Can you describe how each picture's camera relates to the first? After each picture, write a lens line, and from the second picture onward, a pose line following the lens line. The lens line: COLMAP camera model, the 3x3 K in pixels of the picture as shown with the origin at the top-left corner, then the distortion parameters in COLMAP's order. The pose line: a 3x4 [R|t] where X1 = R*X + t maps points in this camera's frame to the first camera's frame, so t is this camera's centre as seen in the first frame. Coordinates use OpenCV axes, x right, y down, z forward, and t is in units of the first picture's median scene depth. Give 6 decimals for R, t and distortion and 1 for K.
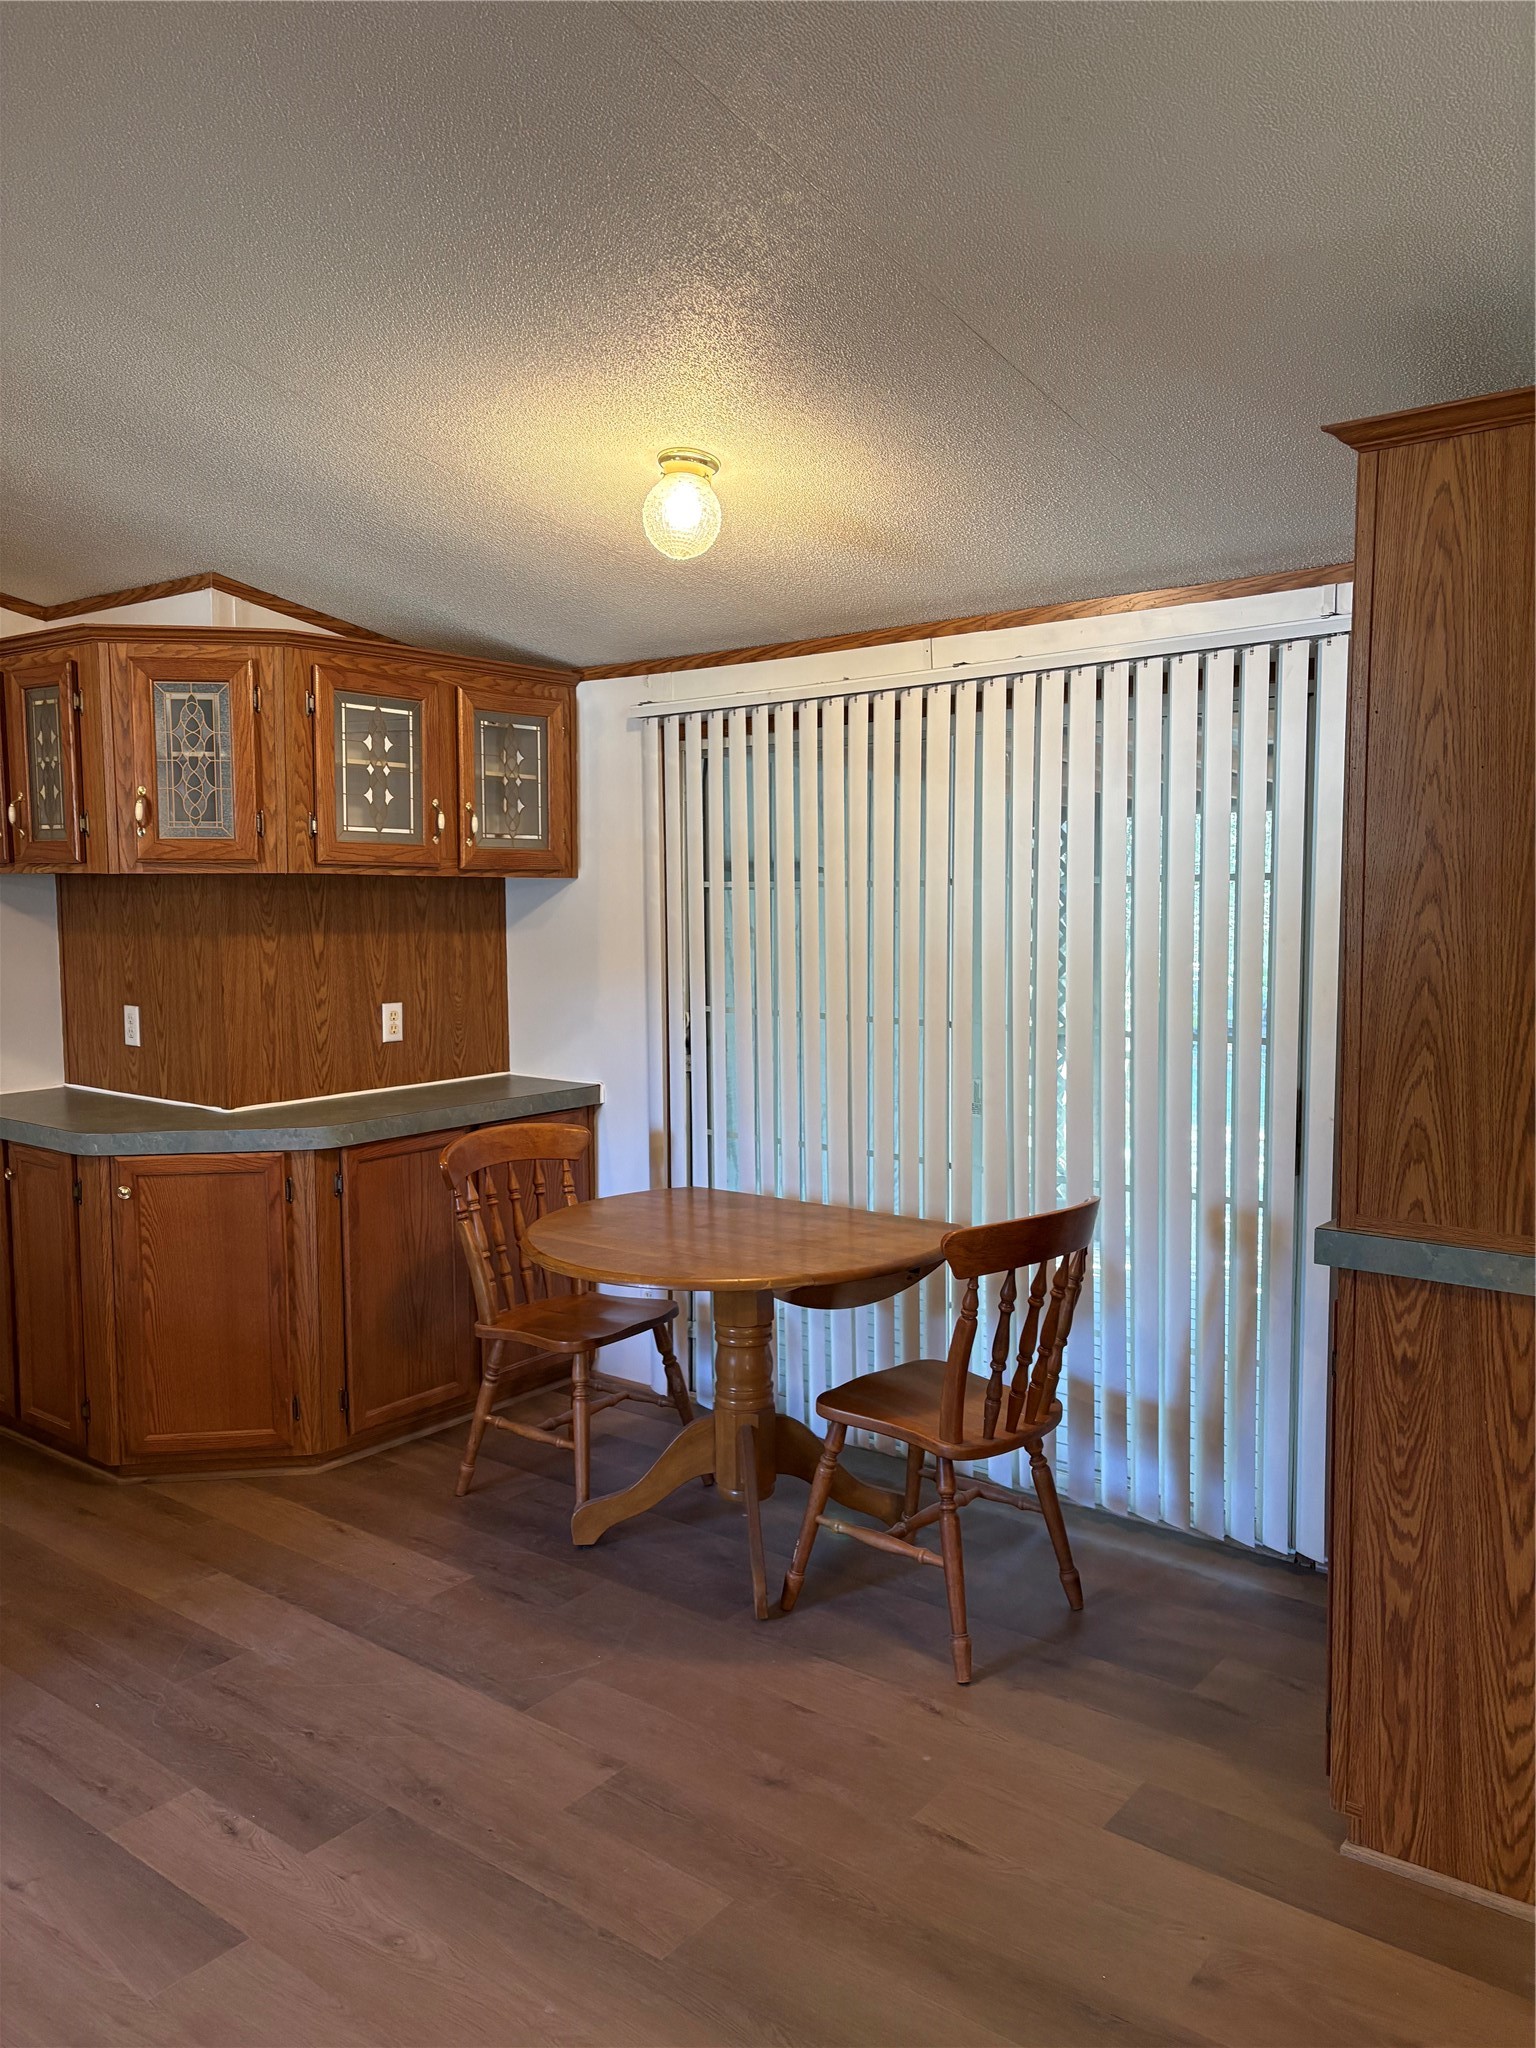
lens RADIAL K [[1535.6, 0, 774.5], [0, 1535.6, 1012.3], [0, 0, 1]] dist [0.022268, -0.003444]
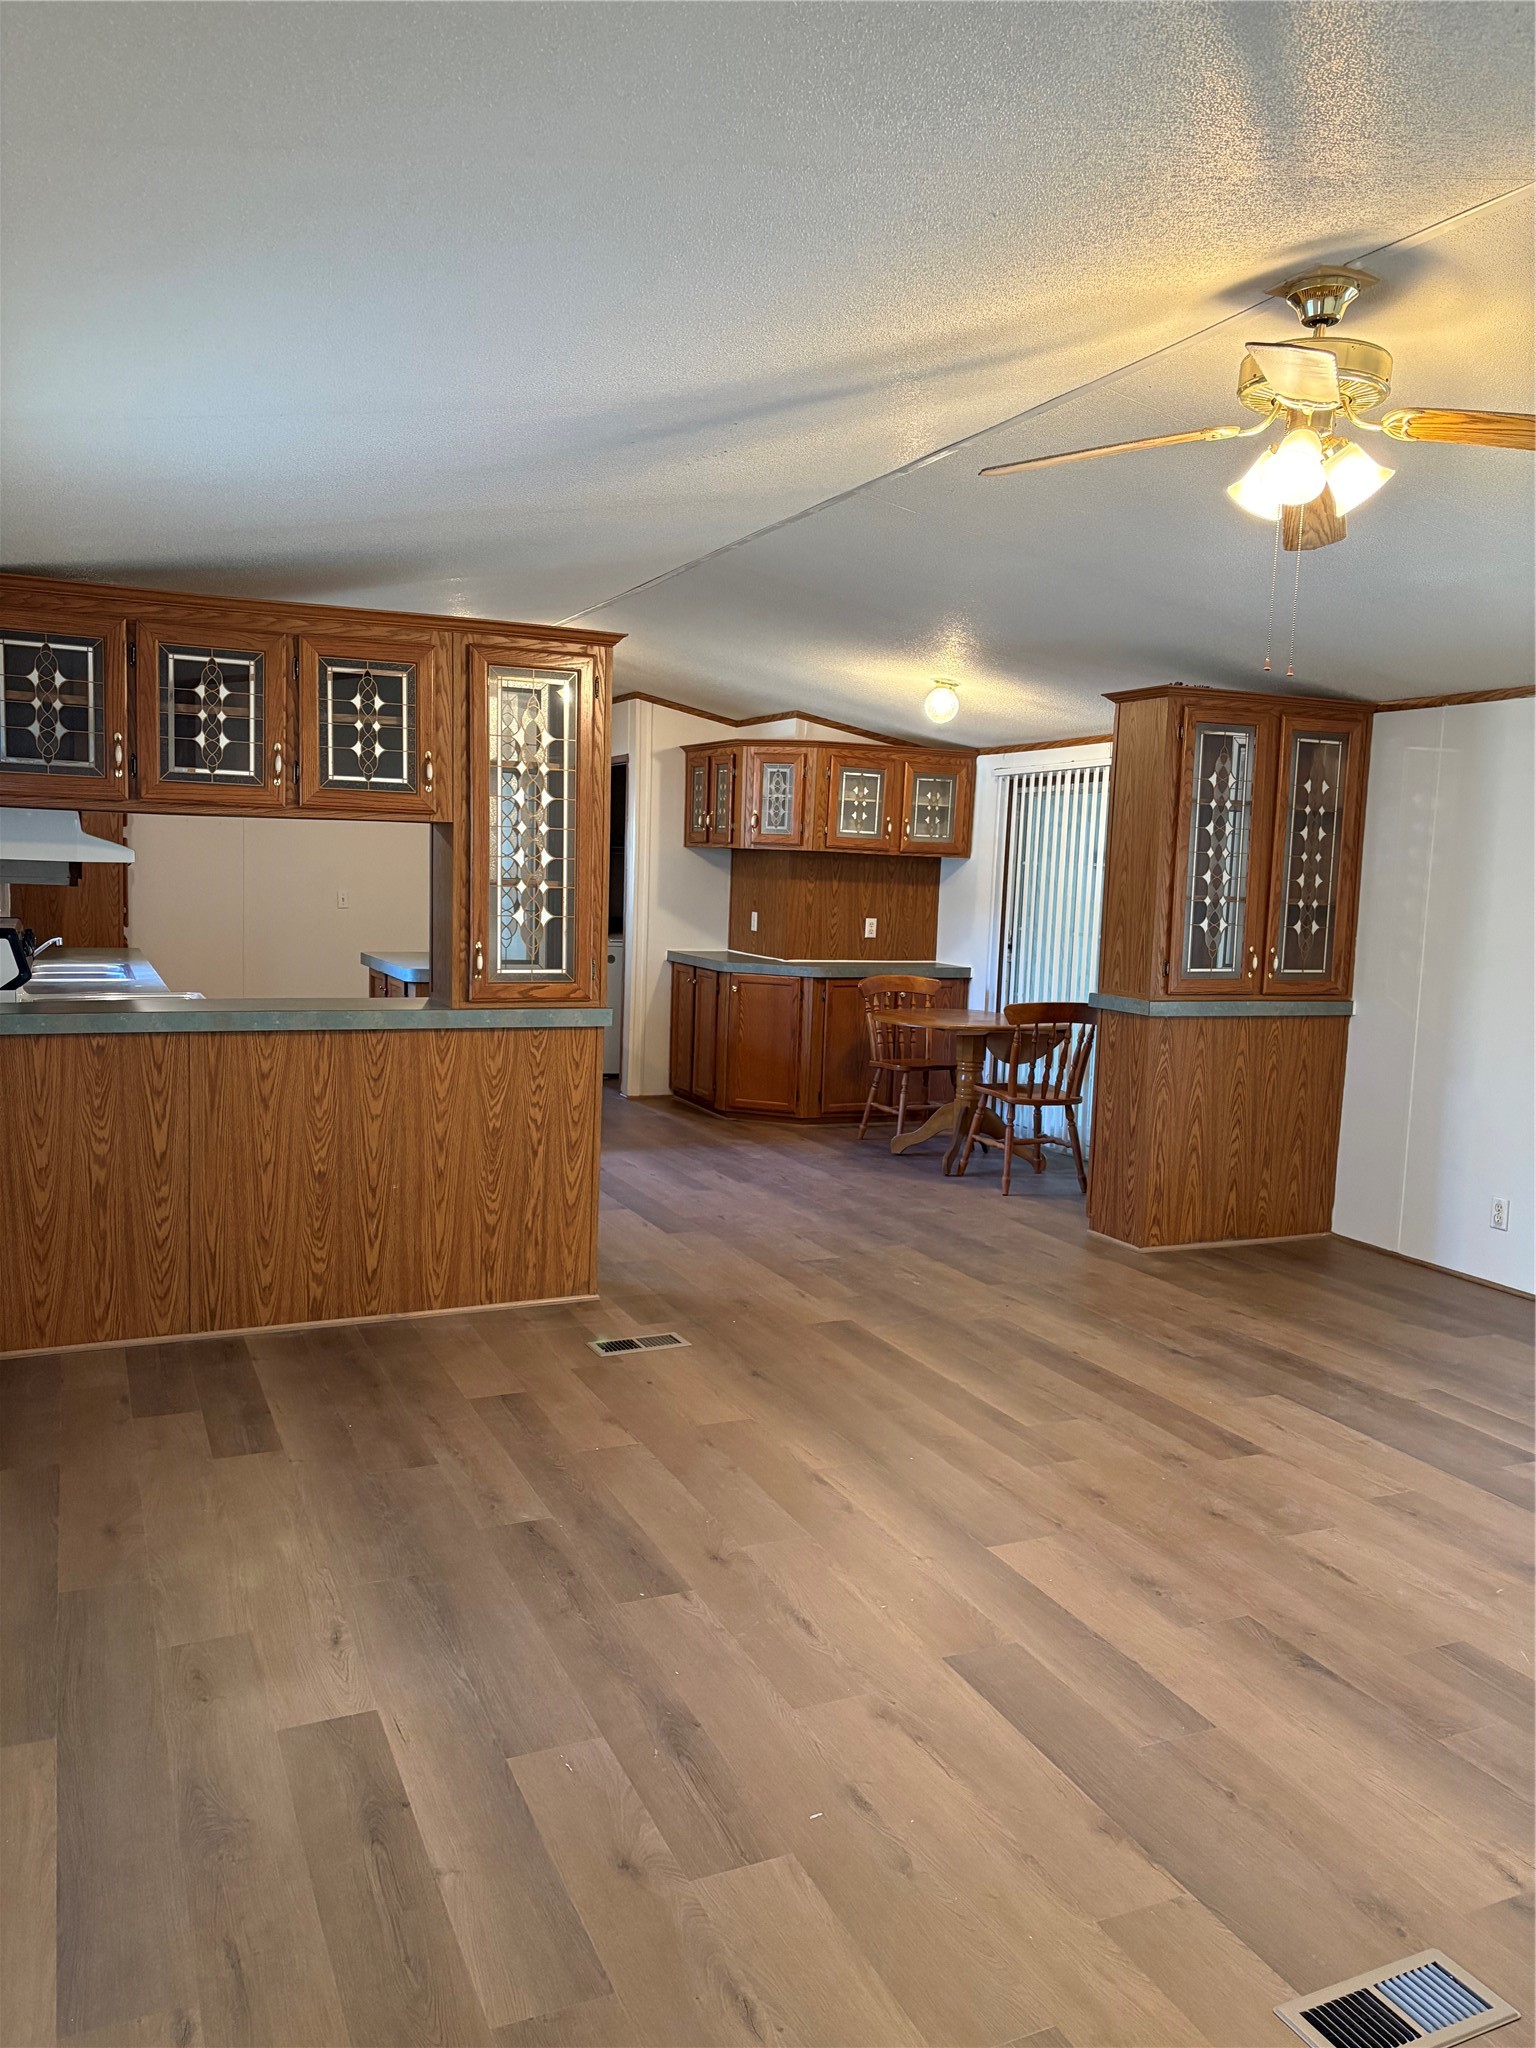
lens RADIAL K [[1535.6, 0, 774.5], [0, 1535.6, 1012.3], [0, 0, 1]] dist [0.022268, -0.003444]
pose [[0.885826, 0.078771, -0.457283, 0.607179], [-0.077176, 0.996770, 0.022202, 0.087903], [0.457555, 0.015624, 0.889044, -0.894969]]
